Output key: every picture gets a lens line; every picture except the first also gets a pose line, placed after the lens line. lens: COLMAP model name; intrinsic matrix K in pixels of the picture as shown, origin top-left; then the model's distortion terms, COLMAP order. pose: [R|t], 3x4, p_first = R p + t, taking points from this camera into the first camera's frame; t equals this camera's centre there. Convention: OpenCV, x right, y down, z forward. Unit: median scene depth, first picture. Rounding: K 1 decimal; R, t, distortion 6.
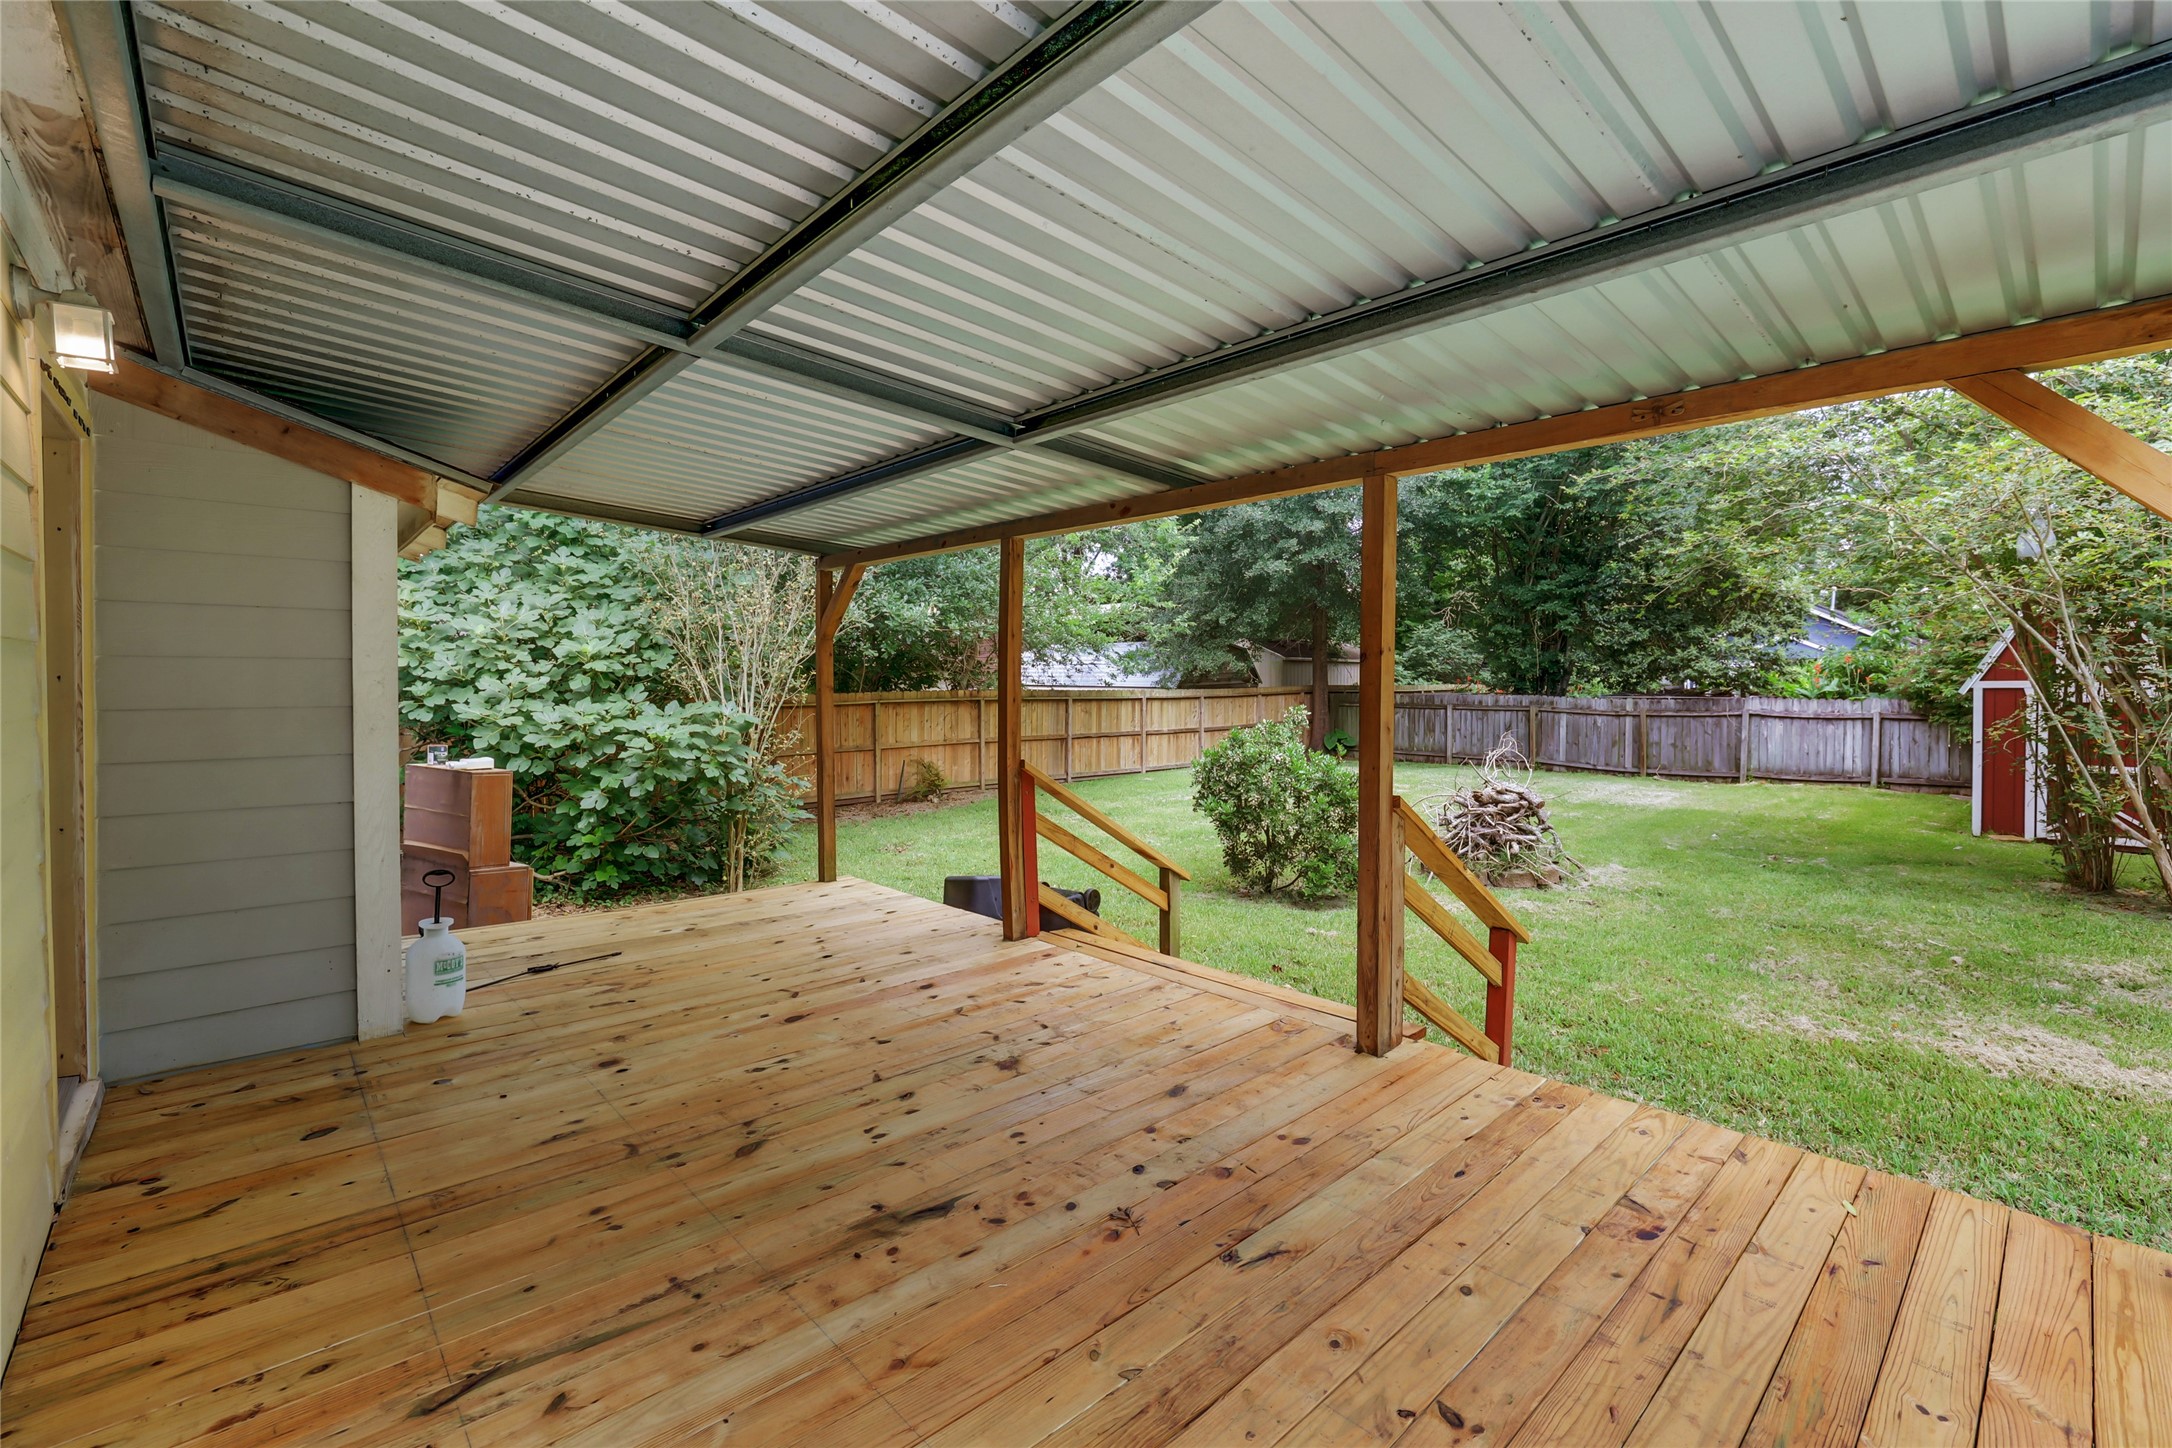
lens RADIAL K [[932.9, 0, 1086.0], [0, 932.9, 708.6], [0, 0, 1]] dist [-0.039746, 0.014302]
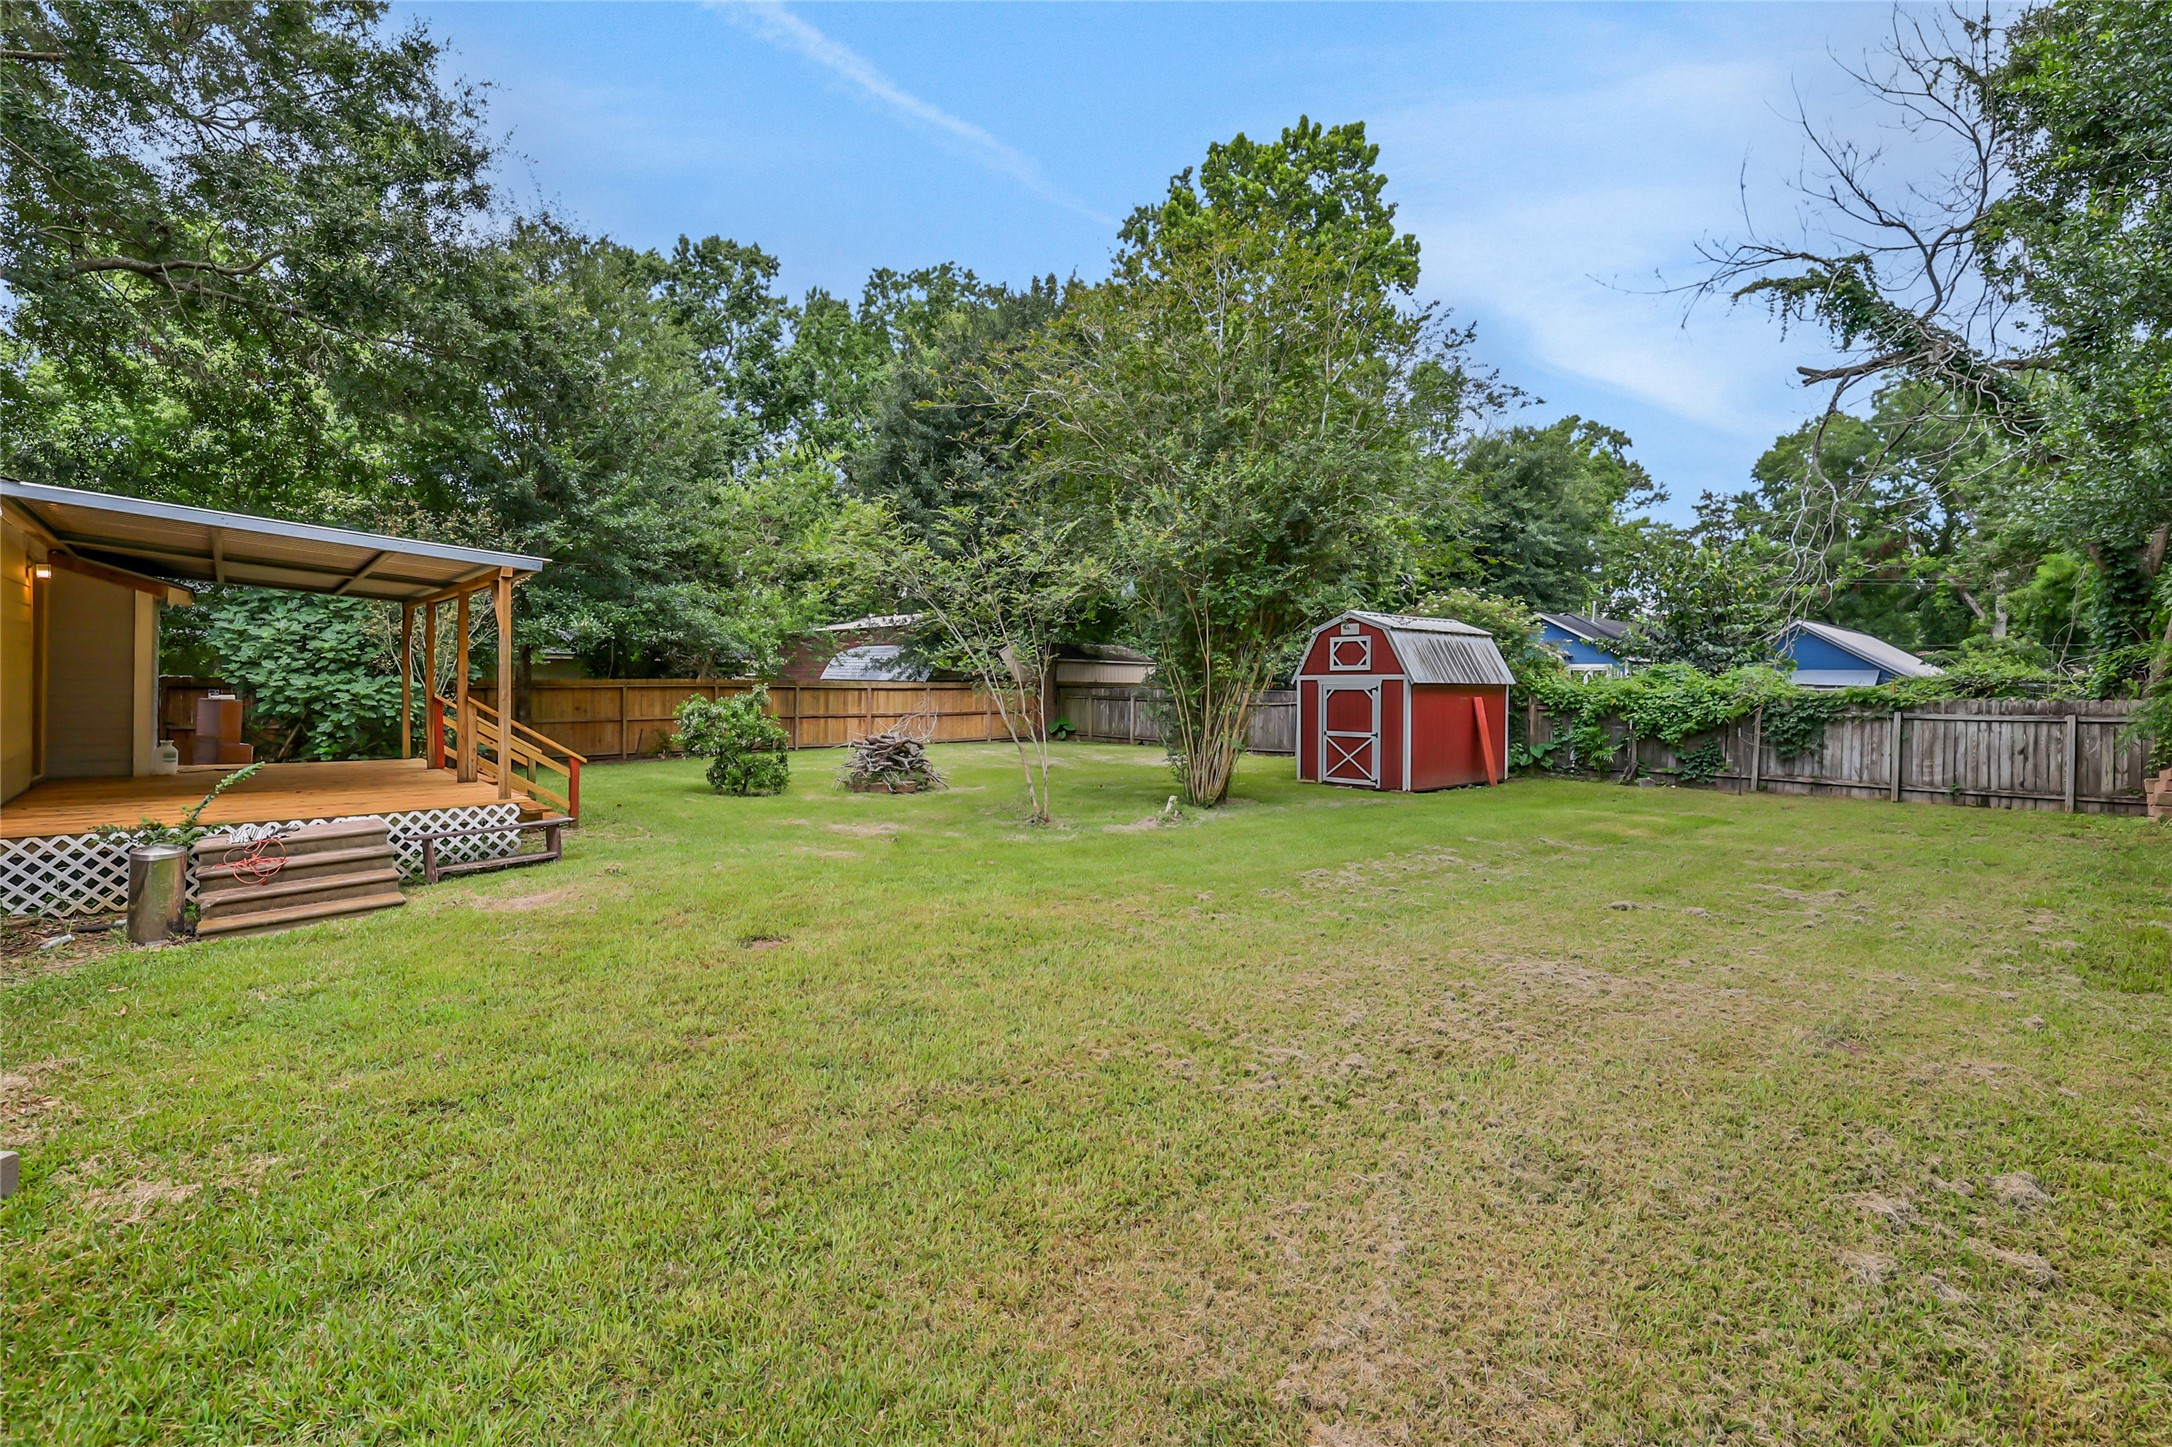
lens RADIAL K [[932.9, 0, 1086.0], [0, 932.9, 708.1], [0, 0, 1]] dist [-0.039746, 0.014302]
pose [[0.999767, 0.010270, 0.018963, 0.943367], [-0.010180, 0.999936, -0.004869, 0.052853], [-0.019012, 0.004675, 0.999808, -0.850902]]
